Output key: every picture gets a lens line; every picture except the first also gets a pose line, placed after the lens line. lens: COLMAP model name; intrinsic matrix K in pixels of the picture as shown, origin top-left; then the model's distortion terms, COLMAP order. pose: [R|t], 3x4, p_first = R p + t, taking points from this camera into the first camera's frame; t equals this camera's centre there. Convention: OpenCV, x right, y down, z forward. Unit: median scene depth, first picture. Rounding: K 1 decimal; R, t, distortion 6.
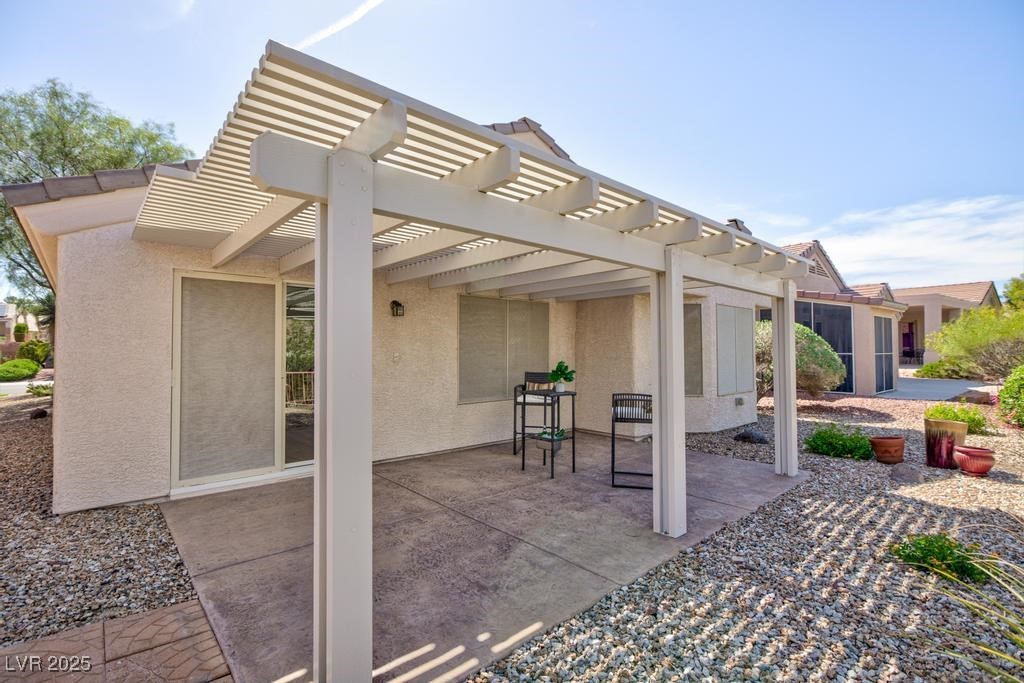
lens RADIAL K [[471.6, 0, 510.4], [0, 471.6, 336.6], [0, 0, 1]] dist [-0.001302, 0.000266]
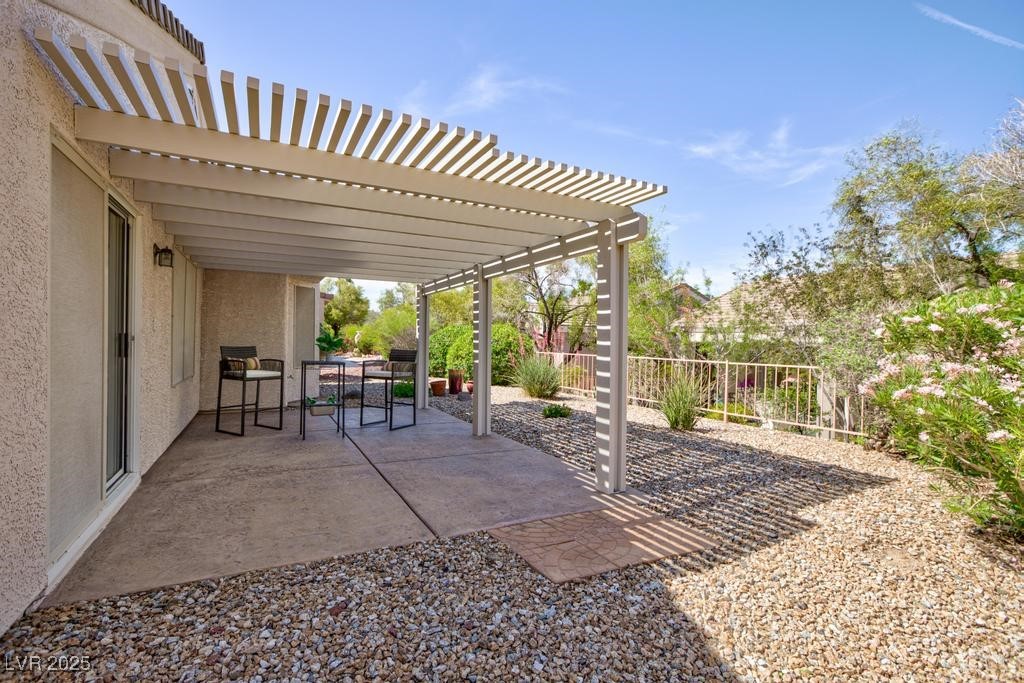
lens RADIAL K [[471.6, 0, 510.4], [0, 471.6, 336.6], [0, 0, 1]] dist [-0.001302, 0.000266]
pose [[0.244066, 0.014652, 0.969648, -0.865343], [-0.044745, 0.998991, -0.003833, 0.045894], [-0.968726, -0.042451, 0.244476, 0.339184]]
